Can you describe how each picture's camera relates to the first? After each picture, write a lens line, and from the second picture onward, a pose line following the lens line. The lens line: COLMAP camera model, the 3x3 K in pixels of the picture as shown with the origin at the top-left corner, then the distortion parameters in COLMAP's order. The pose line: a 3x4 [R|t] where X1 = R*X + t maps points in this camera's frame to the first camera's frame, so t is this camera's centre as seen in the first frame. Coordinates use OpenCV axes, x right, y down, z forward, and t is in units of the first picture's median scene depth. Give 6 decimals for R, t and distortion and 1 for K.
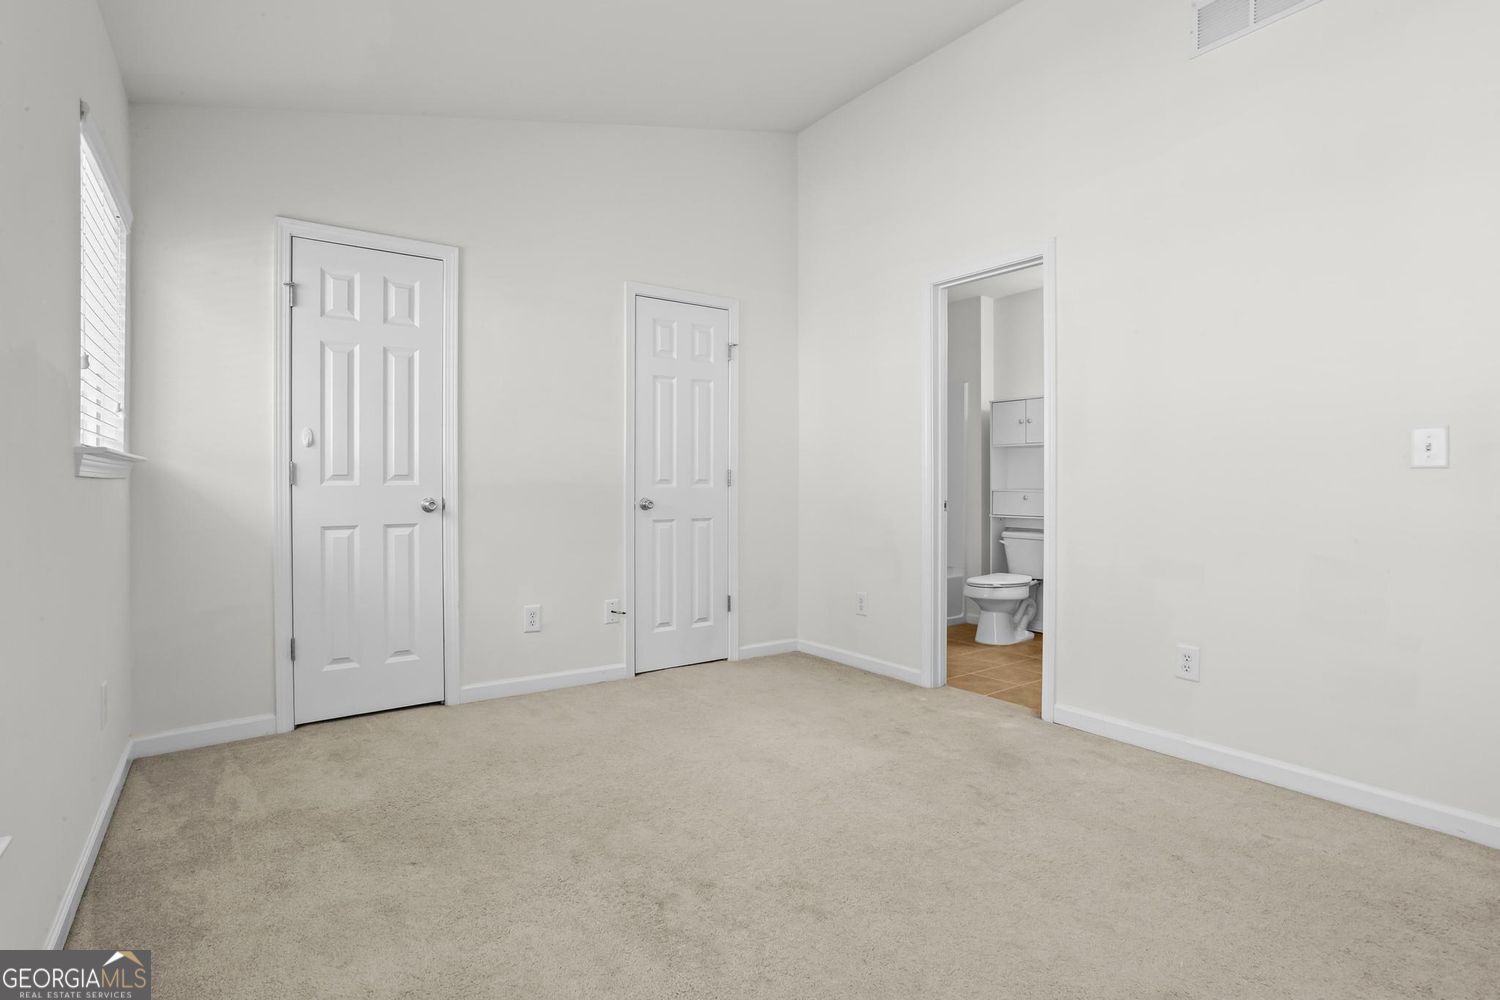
lens RADIAL K [[730.1, 0, 736.5], [0, 730.1, 497.7], [0, 0, 1]] dist [-0.045208, 0.025070]
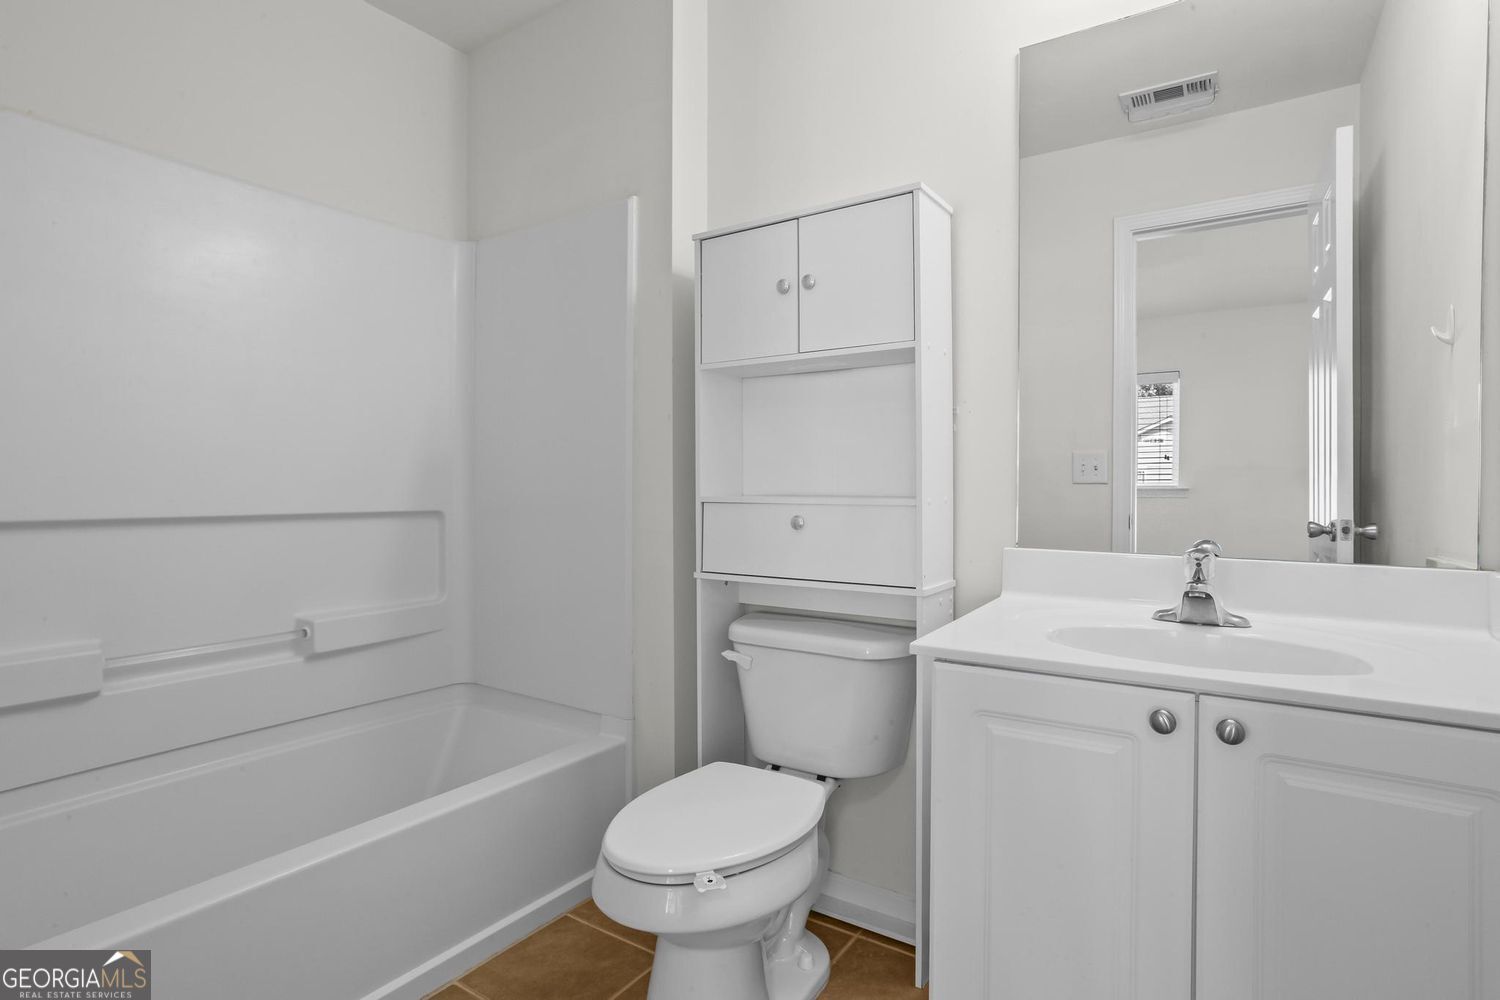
lens RADIAL K [[805.0, 0, 754.4], [0, 805.0, 493.8], [0, 0, 1]] dist [-0.042942, 0.027568]
pose [[0.926620, -0.002274, 0.375991, 0.236341], [0.006020, 0.999943, -0.008788, -0.009086], [-0.375950, 0.010407, 0.926582, 0.649658]]
